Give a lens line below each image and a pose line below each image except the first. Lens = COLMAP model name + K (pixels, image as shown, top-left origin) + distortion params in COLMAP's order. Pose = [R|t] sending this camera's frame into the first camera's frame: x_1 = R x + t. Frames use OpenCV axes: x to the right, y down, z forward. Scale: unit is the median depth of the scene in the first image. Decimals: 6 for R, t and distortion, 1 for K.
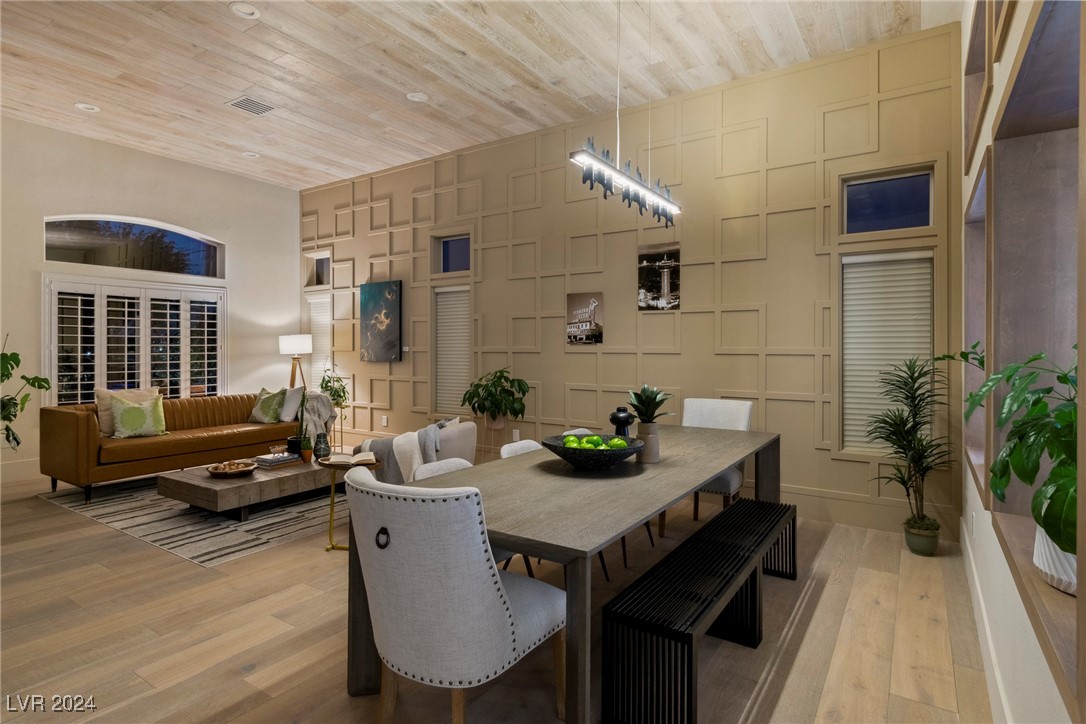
lens RADIAL K [[562.5, 0, 545.6], [0, 562.5, 348.5], [0, 0, 1]] dist [-0.001767, -0.000108]
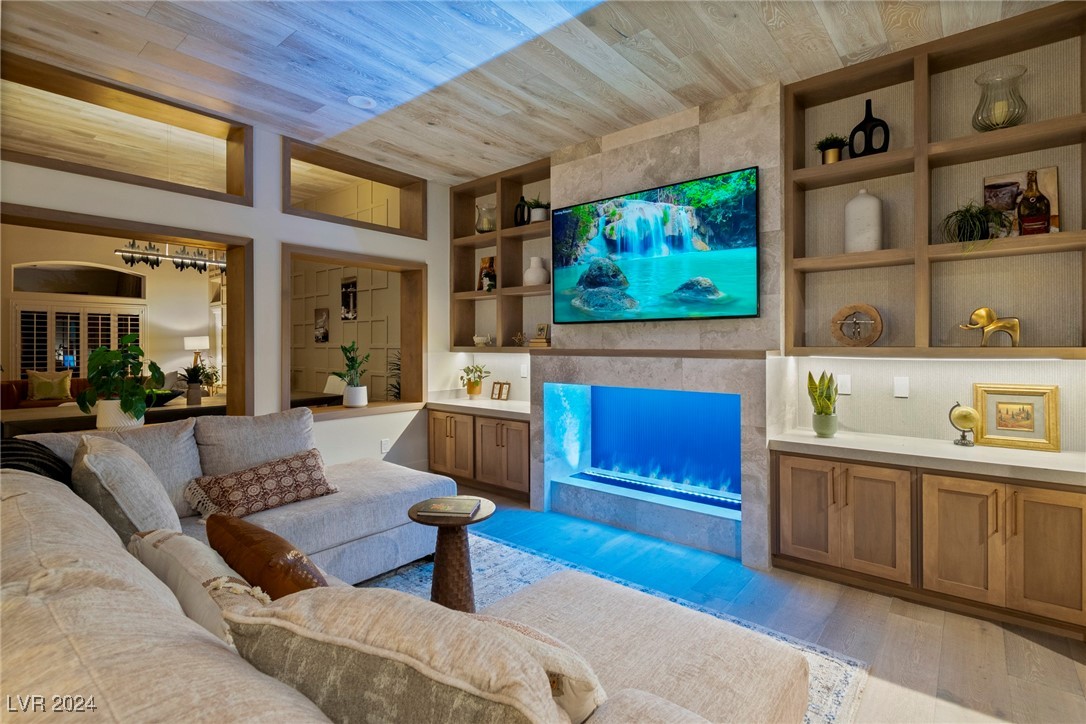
lens RADIAL K [[514.9, 0, 544.9], [0, 514.9, 344.0], [0, 0, 1]] dist [0.001143, -0.000280]
pose [[0.994498, -0.004016, -0.104675, 1.001731], [0.003840, 0.999991, -0.001882, 0.002689], [0.104681, 0.001469, 0.994505, -0.395704]]
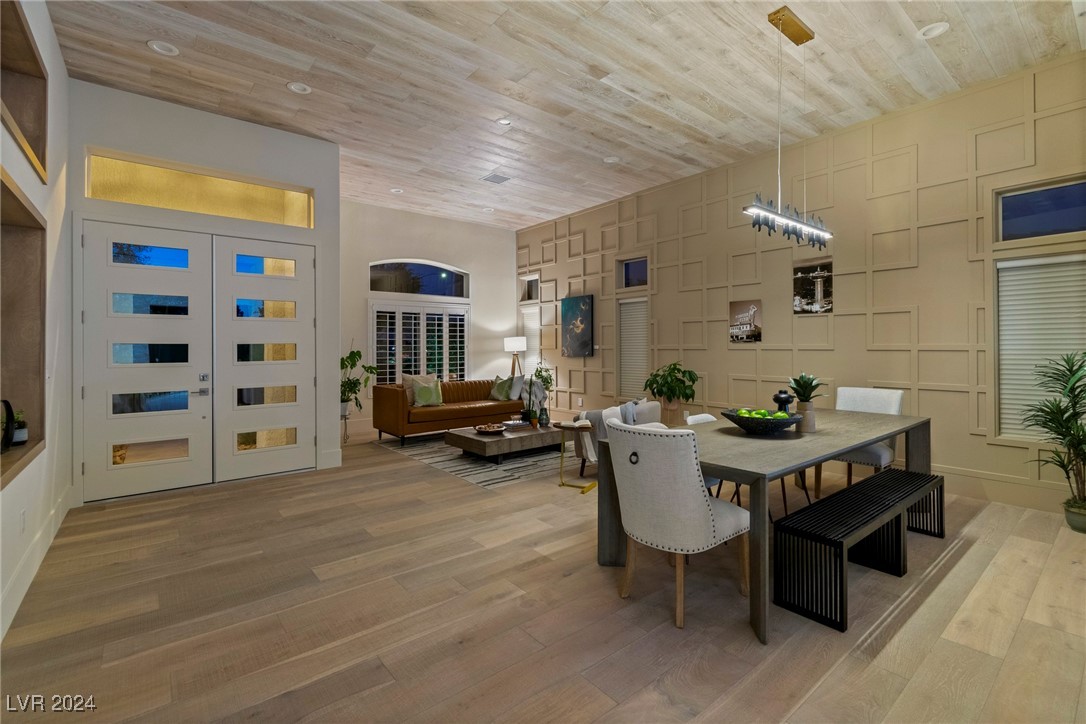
lens RADIAL K [[484.3, 0, 548.4], [0, 484.3, 344.4], [0, 0, 1]] dist [0.001281, -0.000654]
pose [[0.955723, -0.006361, -0.294200, -0.037217], [0.004829, 0.999971, -0.005934, 0.000828], [0.294229, 0.004251, 0.955726, -0.166182]]
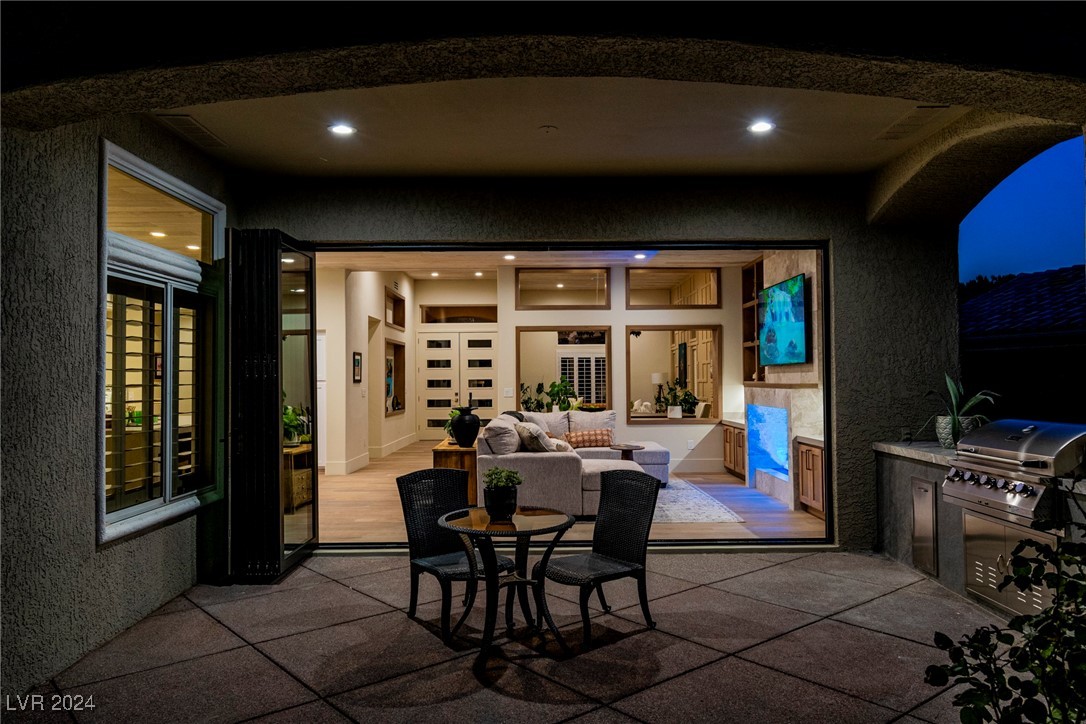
lens RADIAL K [[755.5, 0, 549.7], [0, 755.5, 358.7], [0, 0, 1]] dist [0.001302, 0.000334]
pose [[0.559797, -0.029056, -0.828120, 2.333138], [0.006792, 0.999512, -0.030478, 0.002757], [0.828602, 0.011437, 0.559722, -1.116937]]
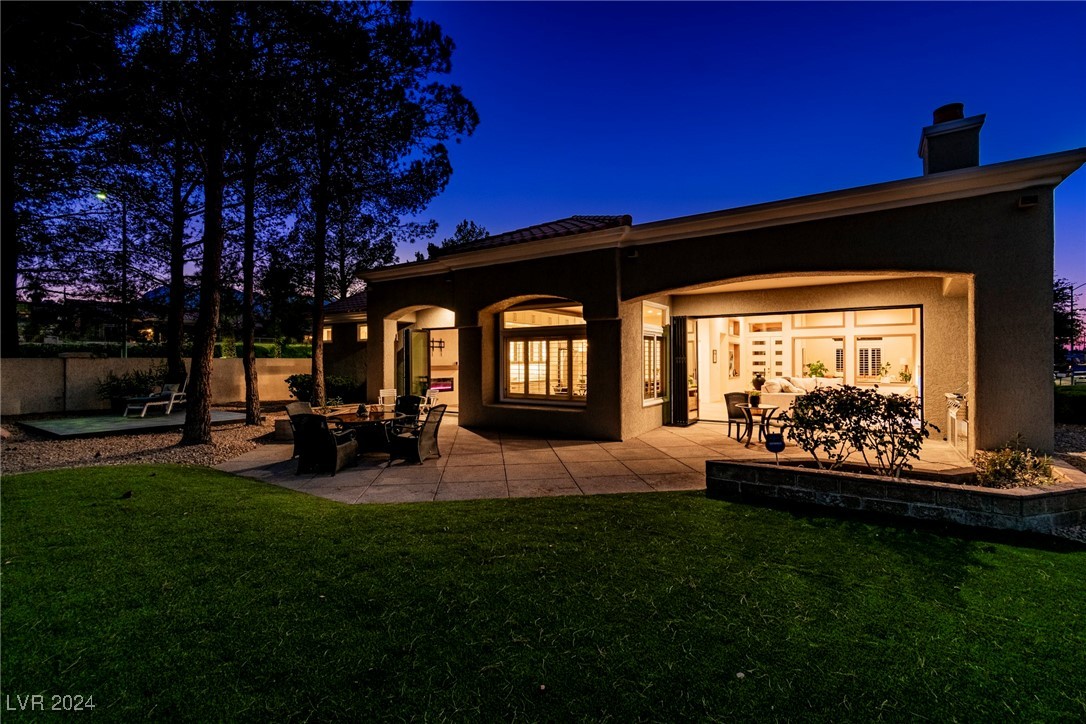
lens RADIAL K [[477.5, 0, 554.9], [0, 477.5, 358.7], [0, 0, 1]] dist [-0.001396, -0.000140]
pose [[0.012927, -0.004446, -0.999907, 3.458962], [0.000833, 0.999990, -0.004435, -0.016689], [0.999916, -0.000776, 0.012930, -1.486442]]
